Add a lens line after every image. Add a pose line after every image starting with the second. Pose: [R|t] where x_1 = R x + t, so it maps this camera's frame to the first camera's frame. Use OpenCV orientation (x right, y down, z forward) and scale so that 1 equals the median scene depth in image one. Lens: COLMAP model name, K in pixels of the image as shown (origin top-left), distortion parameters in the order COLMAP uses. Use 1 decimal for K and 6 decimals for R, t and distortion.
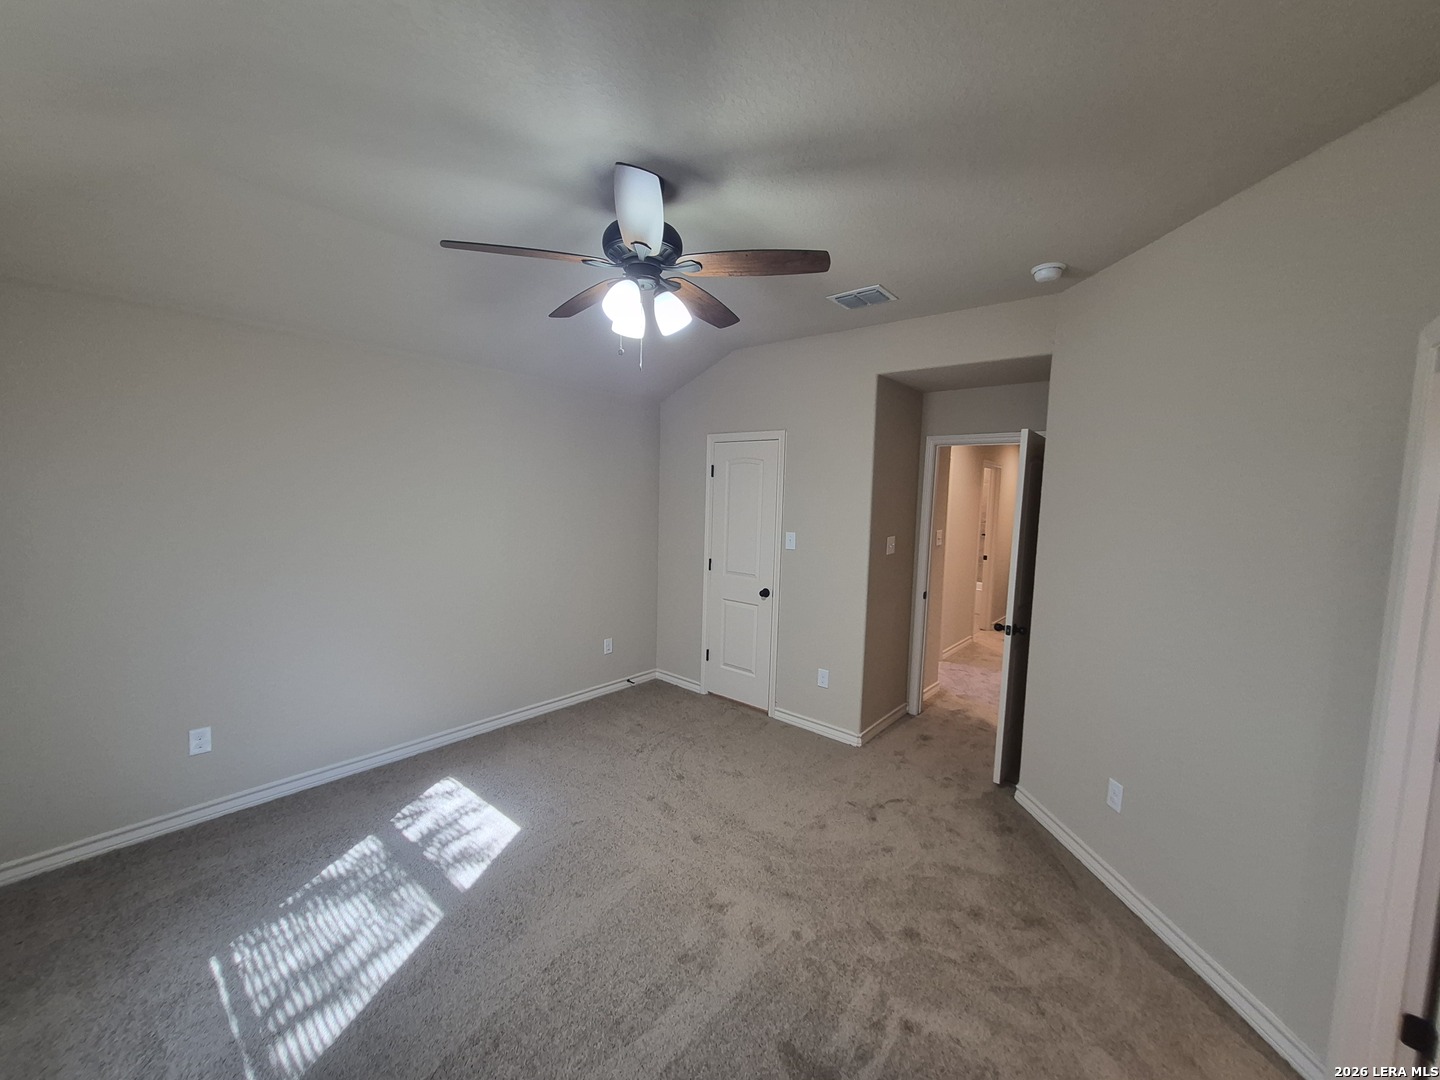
lens RADIAL K [[566.6, 0, 715.5], [0, 566.6, 539.4], [0, 0, 1]] dist [0.008165, -0.000780]
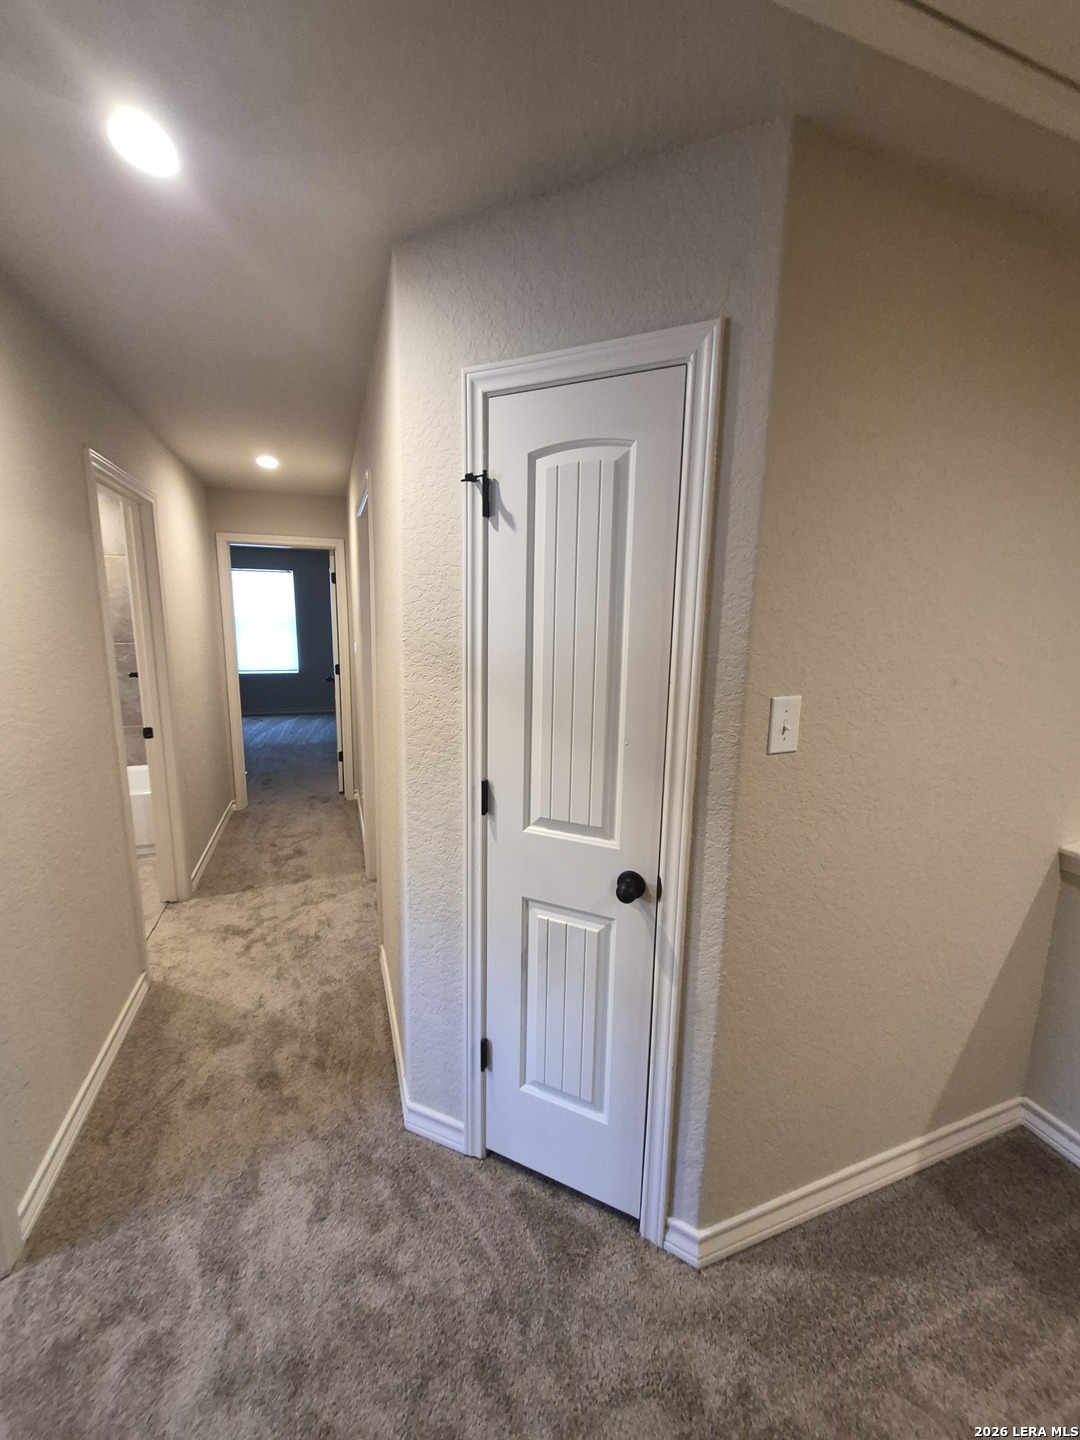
lens RADIAL K [[566.6, 0, 540.9], [0, 566.6, 708.0], [0, 0, 1]] dist [0.008165, -0.000780]
pose [[0.495892, -0.163904, 0.852776, 0.483906], [0.063905, 0.986251, 0.152397, -0.041381], [-0.866030, -0.021075, 0.499548, 0.993801]]
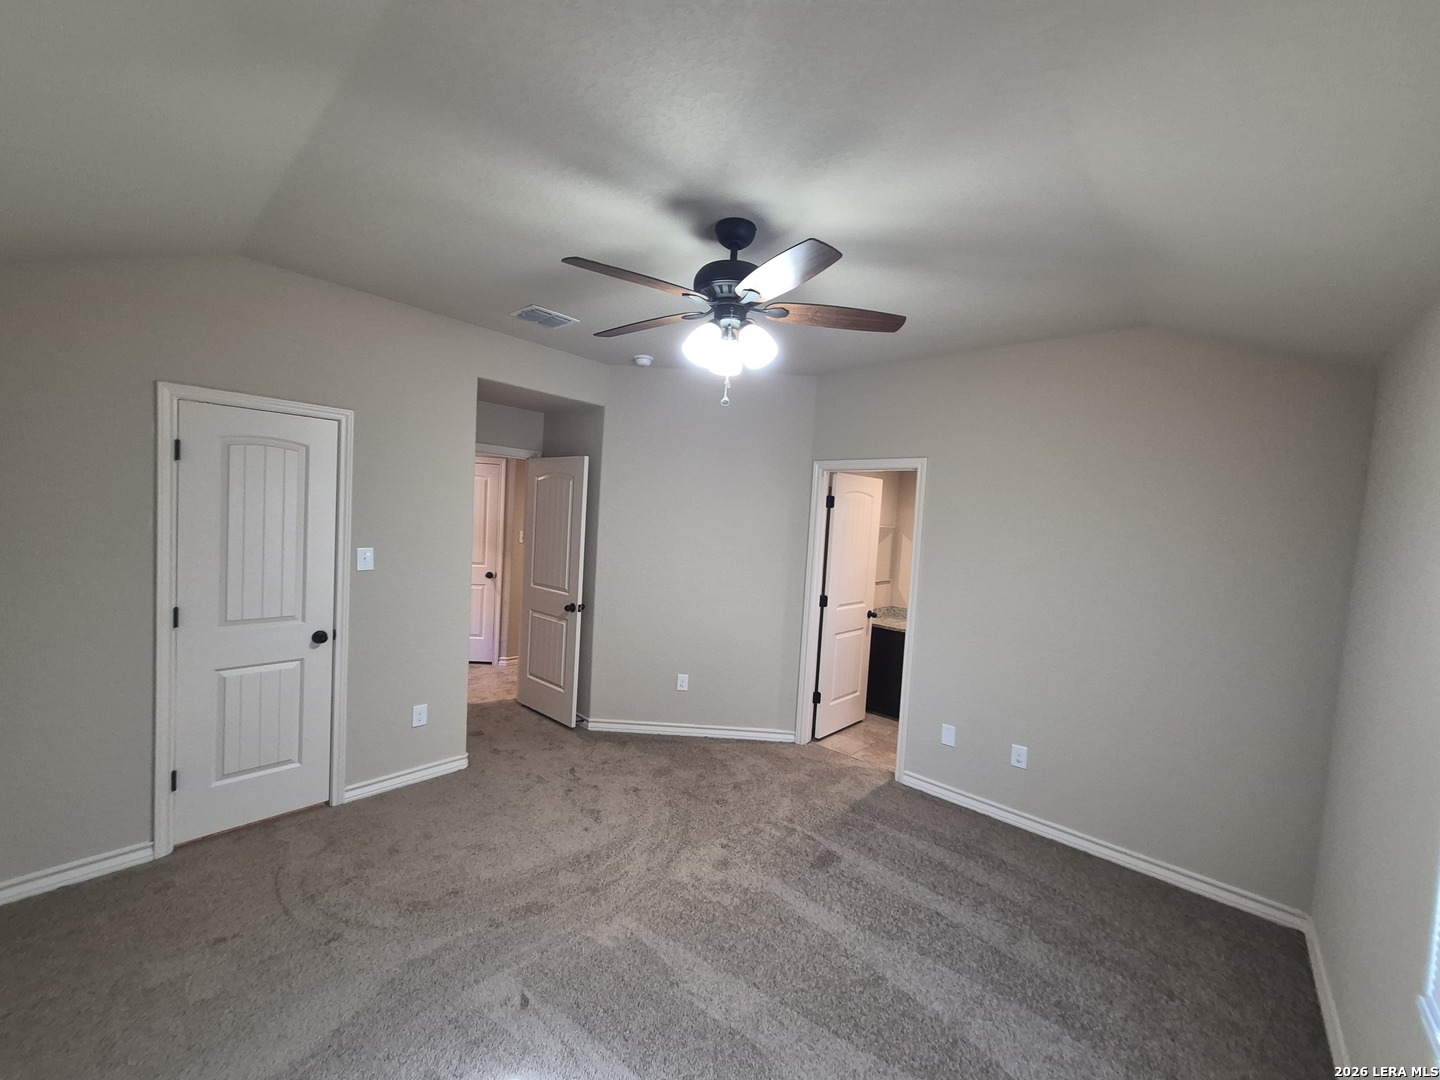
lens RADIAL K [[566.6, 0, 705.9], [0, 566.6, 539.3], [0, 0, 1]] dist [0.008165, -0.000780]
pose [[0.038887, -0.073317, 0.996550, -0.604840], [0.024386, 0.997077, 0.072404, -0.068284], [-0.998946, 0.021486, 0.040561, 0.513722]]
